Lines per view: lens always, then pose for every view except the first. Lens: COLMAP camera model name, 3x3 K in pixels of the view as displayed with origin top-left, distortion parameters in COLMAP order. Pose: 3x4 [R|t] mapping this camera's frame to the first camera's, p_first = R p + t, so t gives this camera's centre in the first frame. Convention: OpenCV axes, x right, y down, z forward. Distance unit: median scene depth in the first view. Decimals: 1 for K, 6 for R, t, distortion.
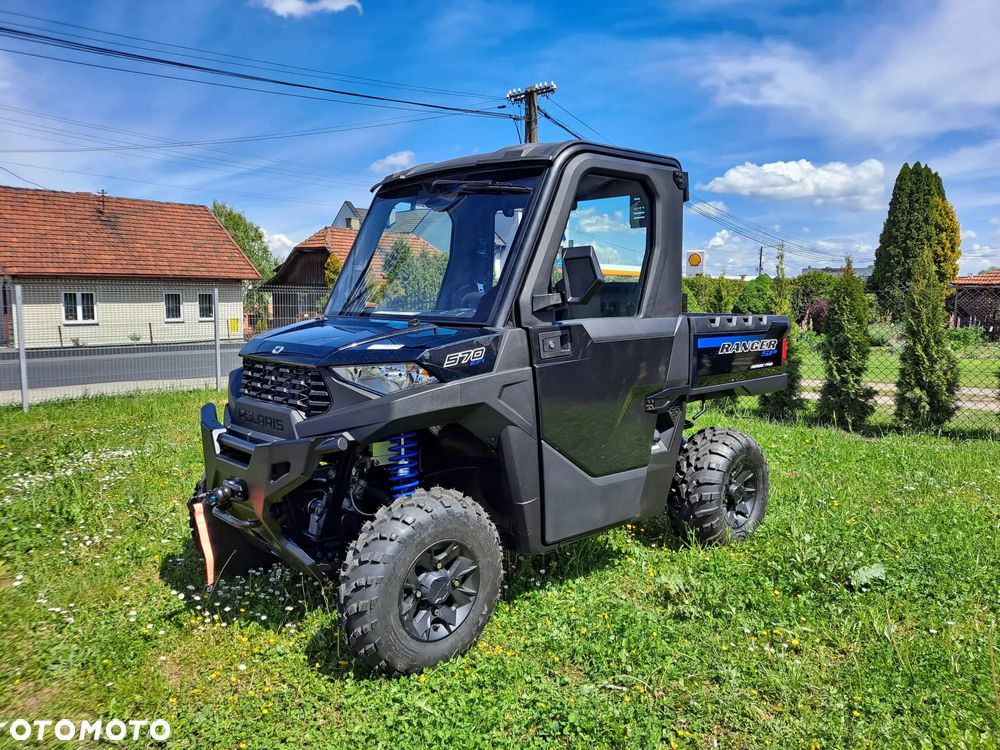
lens RADIAL K [[761.0, 0, 502.4], [0, 761.0, 394.6], [0, 0, 1]] dist [0.032921, -0.005717]
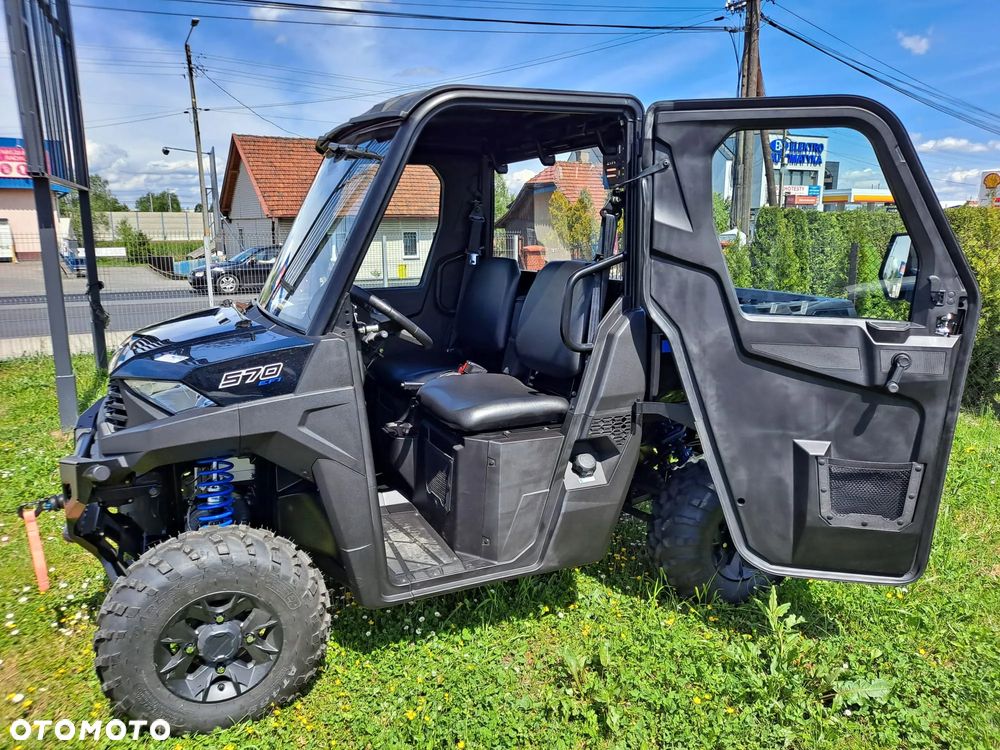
lens RADIAL K [[752.3, 0, 501.0], [0, 752.3, 396.2], [0, 0, 1]] dist [0.030781, -0.004870]
pose [[0.944364, 0.063369, -0.322740, 0.426737], [-0.033225, 0.994625, 0.098070, -0.105483], [0.327220, -0.081891, 0.941393, 0.295415]]
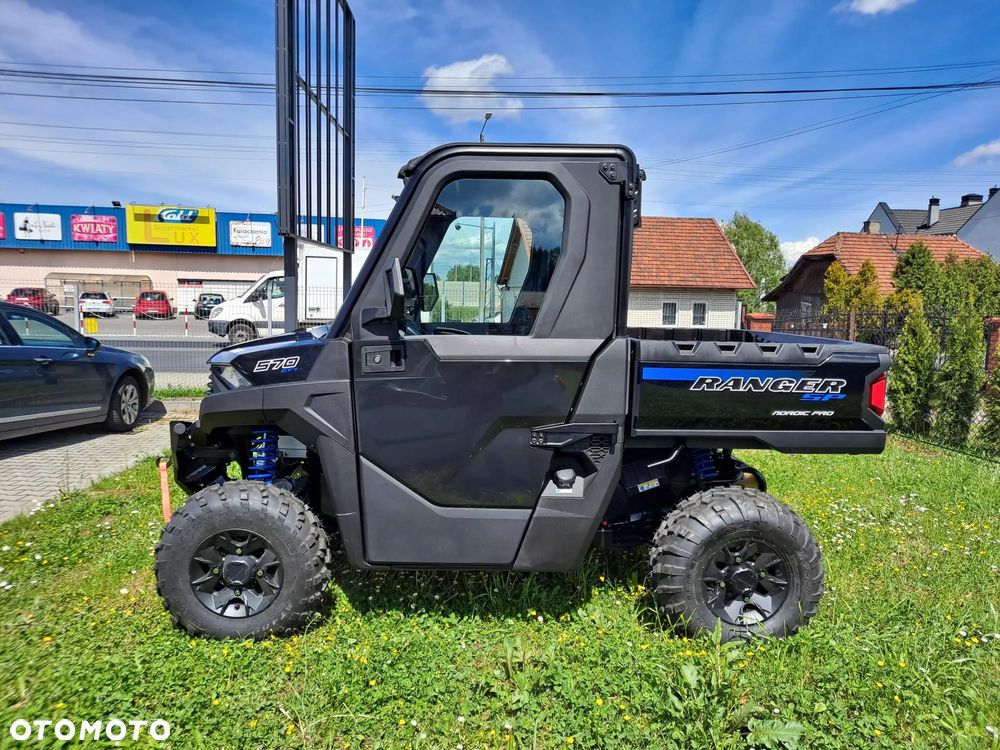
lens RADIAL K [[757.6, 0, 505.8], [0, 757.6, 391.1], [0, 0, 1]] dist [0.035065, 0.001637]
pose [[0.744442, 0.089334, -0.661684, 0.824507], [-0.103131, 0.994501, 0.018238, -0.059107], [0.659674, 0.054663, 0.749561, 0.377587]]
